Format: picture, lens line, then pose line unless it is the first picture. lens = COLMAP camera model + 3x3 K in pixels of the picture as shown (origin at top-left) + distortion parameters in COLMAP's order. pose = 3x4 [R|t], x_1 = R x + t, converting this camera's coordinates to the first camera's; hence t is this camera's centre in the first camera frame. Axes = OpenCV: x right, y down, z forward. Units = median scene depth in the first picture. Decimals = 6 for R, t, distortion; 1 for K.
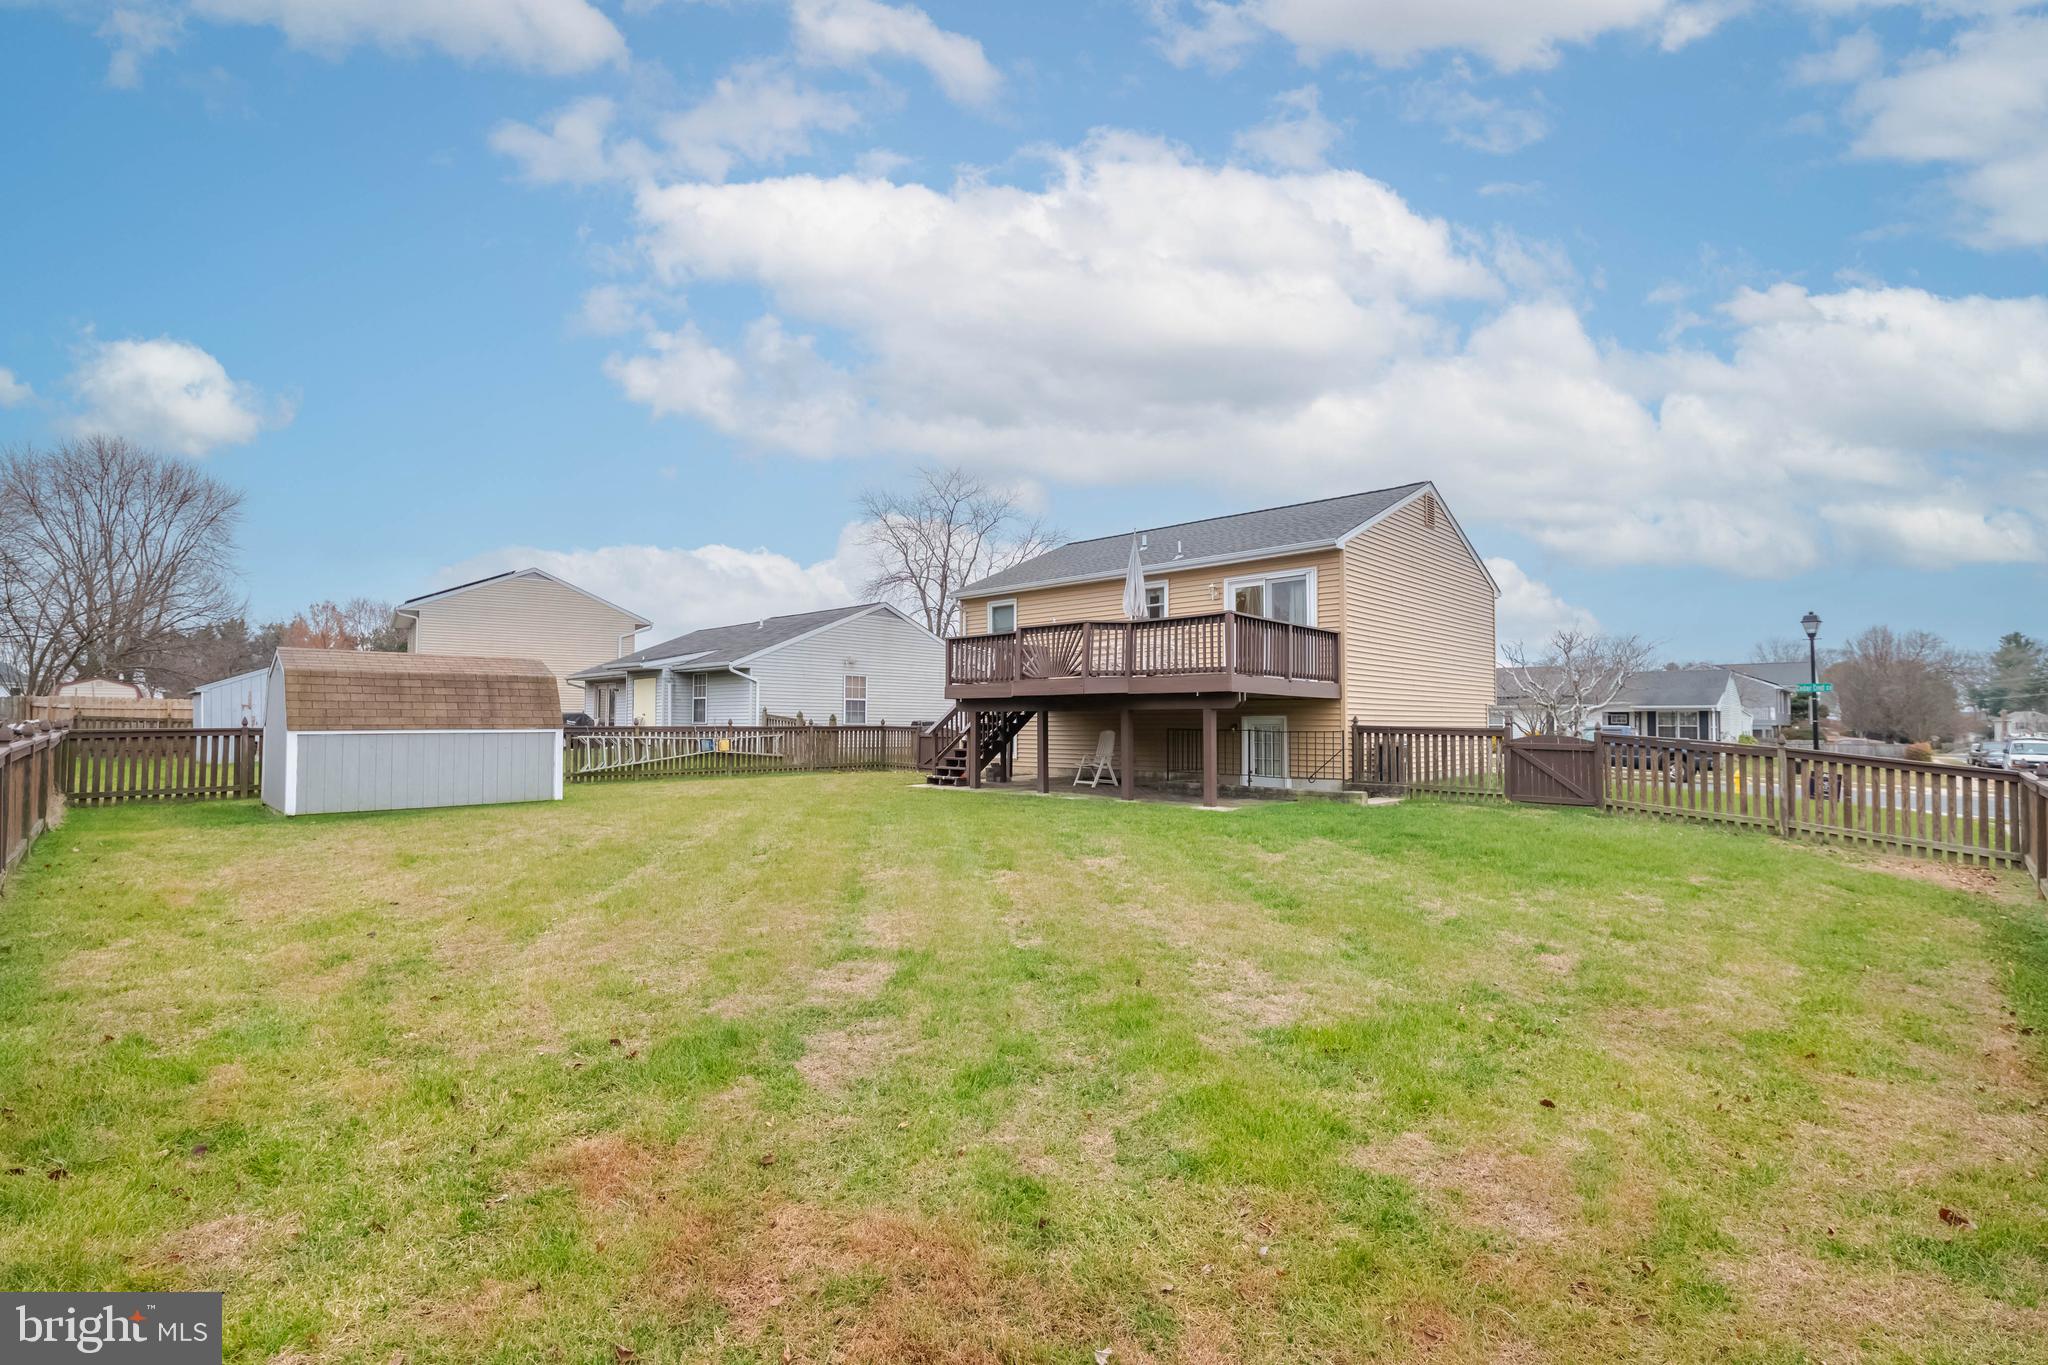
lens RADIAL K [[922.6, 0, 1021.3], [0, 922.6, 676.1], [0, 0, 1]] dist [-0.010075, -0.000674]
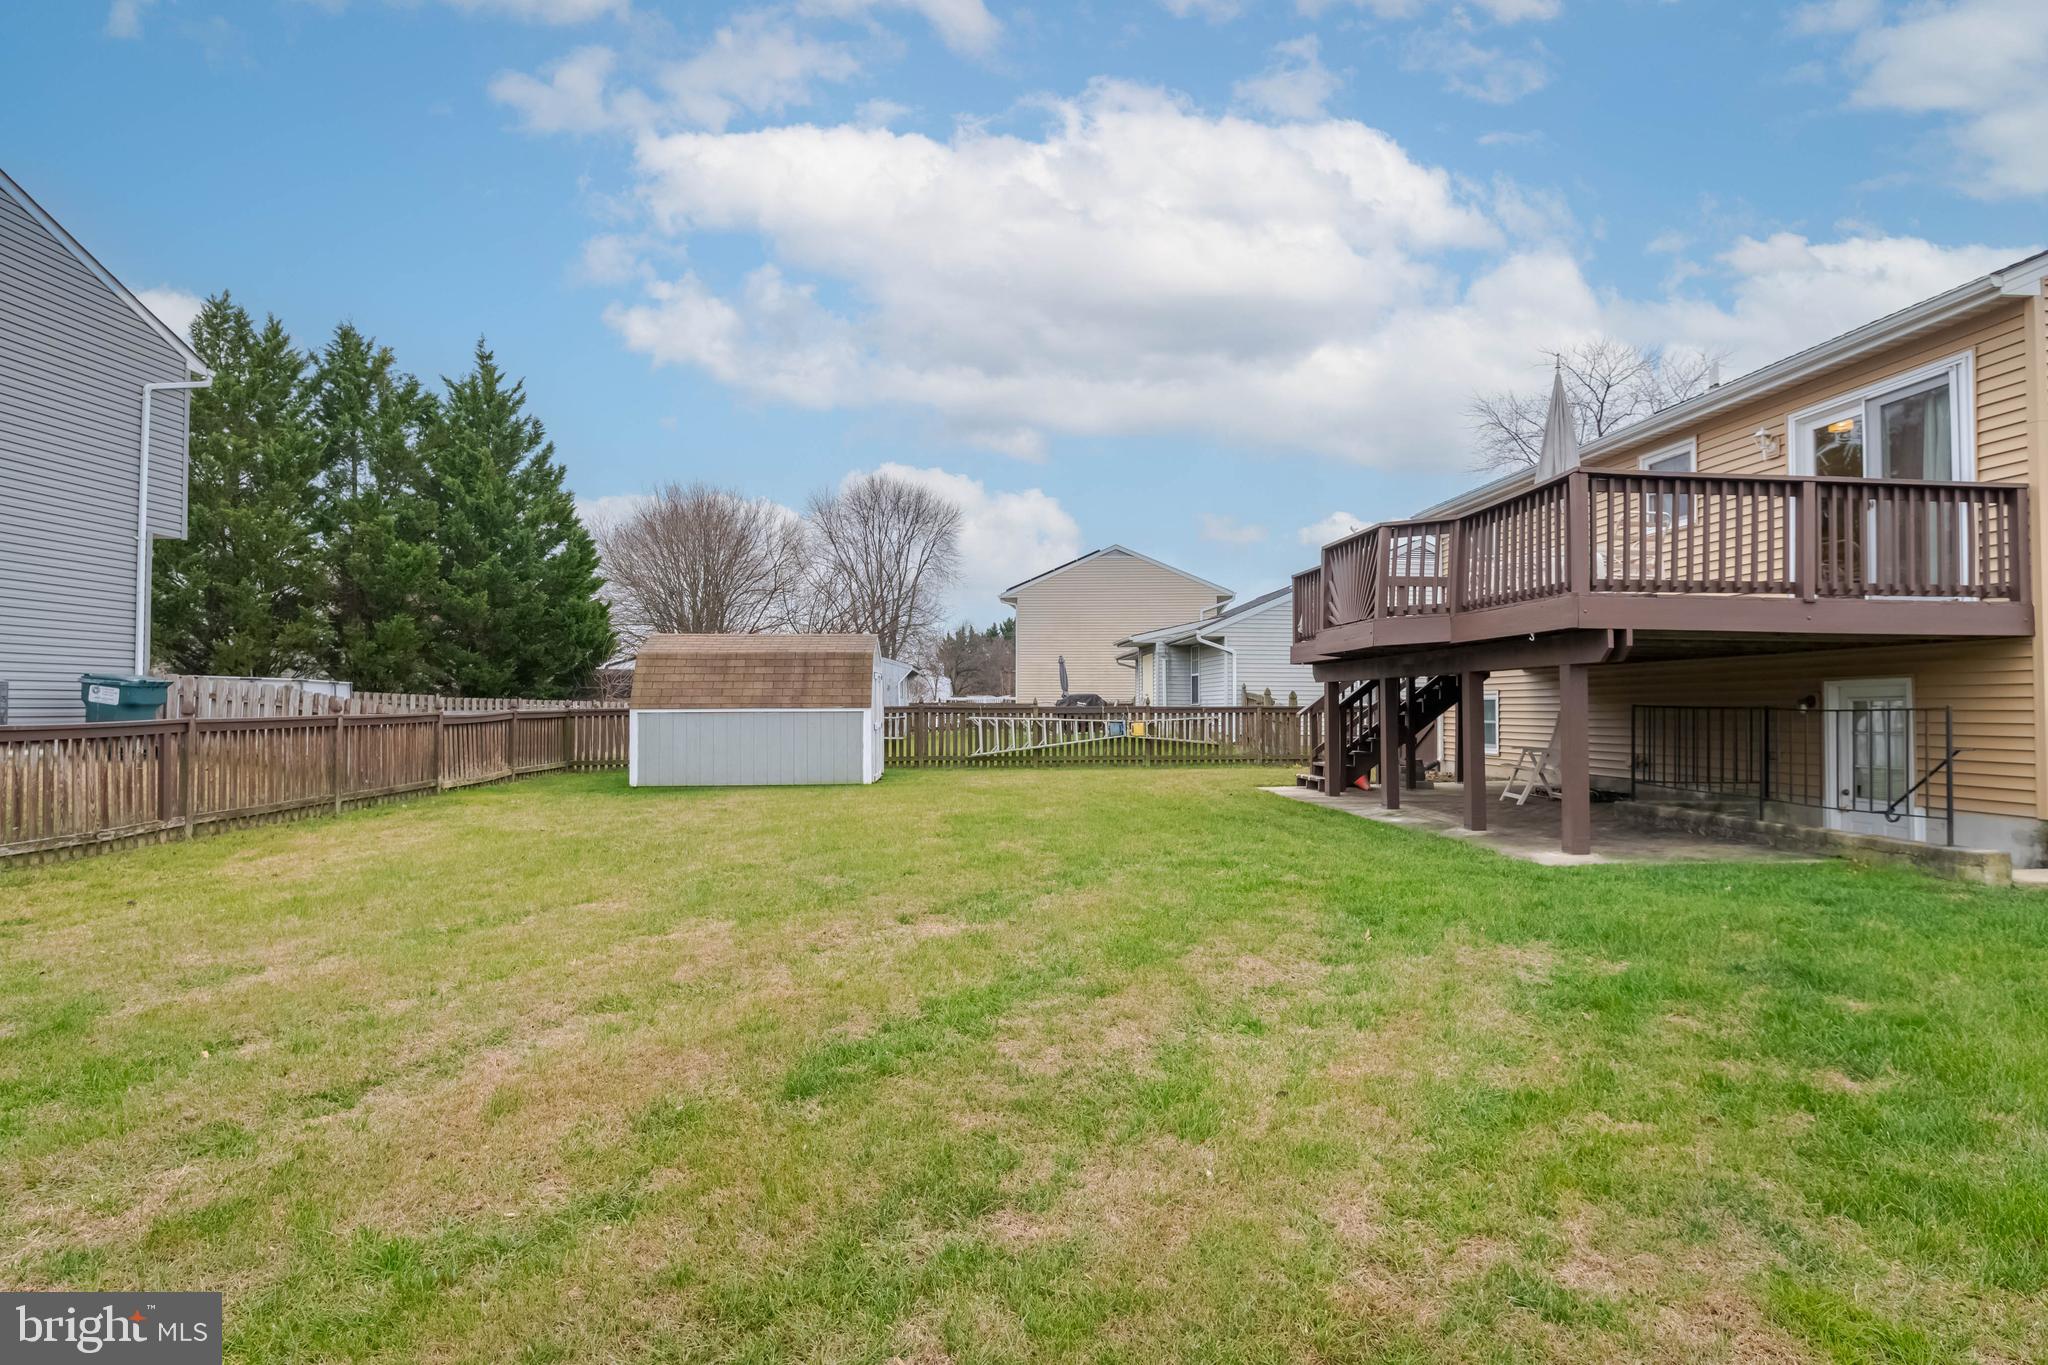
lens RADIAL K [[1034.1, 0, 1024.0], [0, 1034.1, 682.5], [0, 0, 1]] dist [0.001041, -0.018203]
pose [[0.758759, -0.017850, -0.651127, 0.285391], [0.034934, 0.999301, 0.013314, 0.022394], [0.650434, -0.032849, 0.758852, 0.301238]]
